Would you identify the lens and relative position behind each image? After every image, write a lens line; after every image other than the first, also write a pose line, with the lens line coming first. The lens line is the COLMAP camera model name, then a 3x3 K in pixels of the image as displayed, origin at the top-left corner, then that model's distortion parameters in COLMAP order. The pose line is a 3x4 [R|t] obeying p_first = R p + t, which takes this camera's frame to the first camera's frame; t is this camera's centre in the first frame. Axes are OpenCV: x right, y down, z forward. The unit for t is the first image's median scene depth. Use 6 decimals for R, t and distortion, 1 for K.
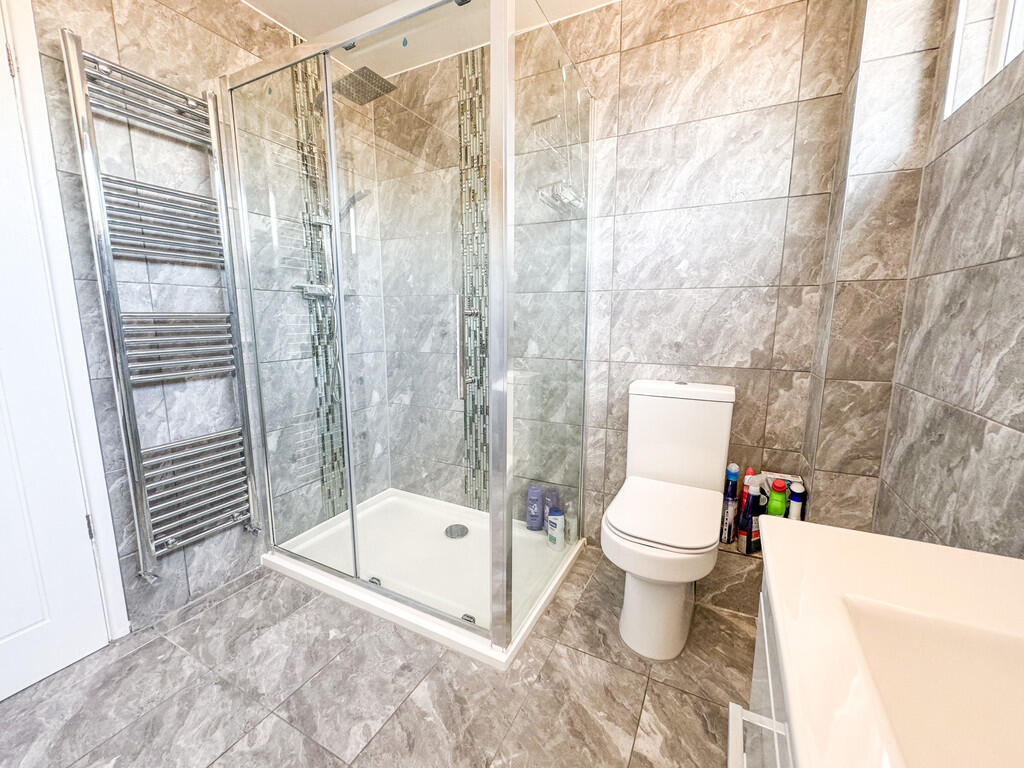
lens RADIAL K [[419.1, 0, 510.6], [0, 419.1, 383.8], [0, 0, 1]] dist [0.001051, -0.000097]
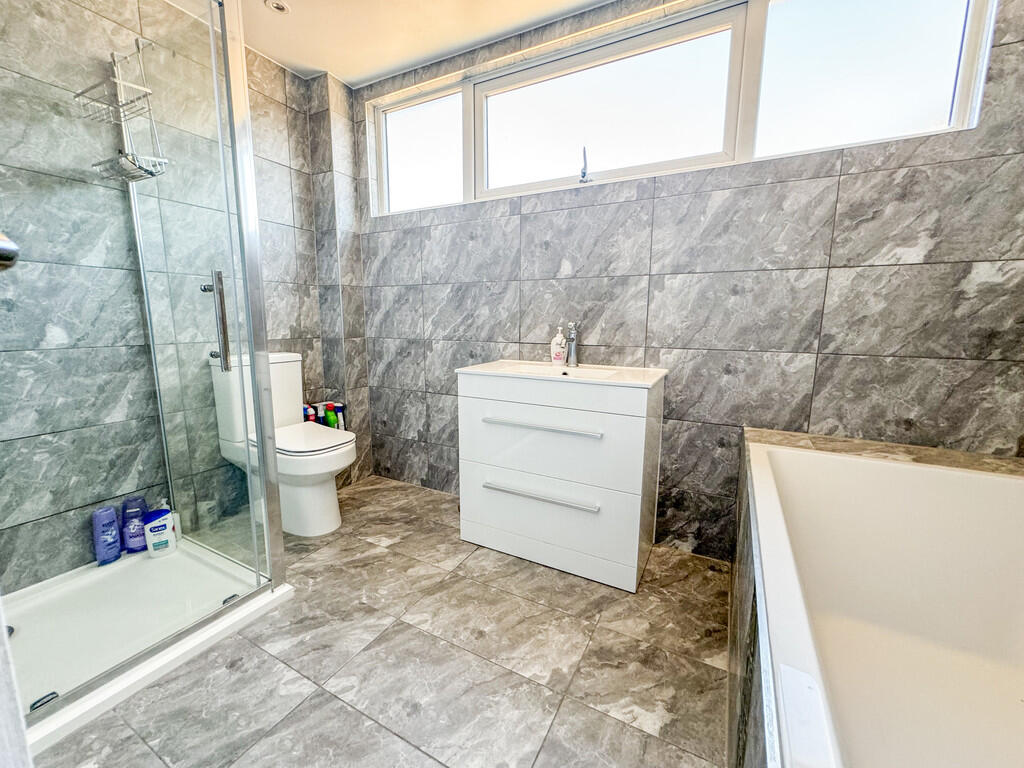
lens RADIAL K [[419.1, 0, 509.2], [0, 419.1, 385.5], [0, 0, 1]] dist [0.001051, -0.000097]
pose [[0.010760, -0.157561, 0.987451, -0.960949], [0.151659, 0.976341, 0.154136, 0.013879], [-0.988374, 0.148097, 0.034401, 0.235530]]
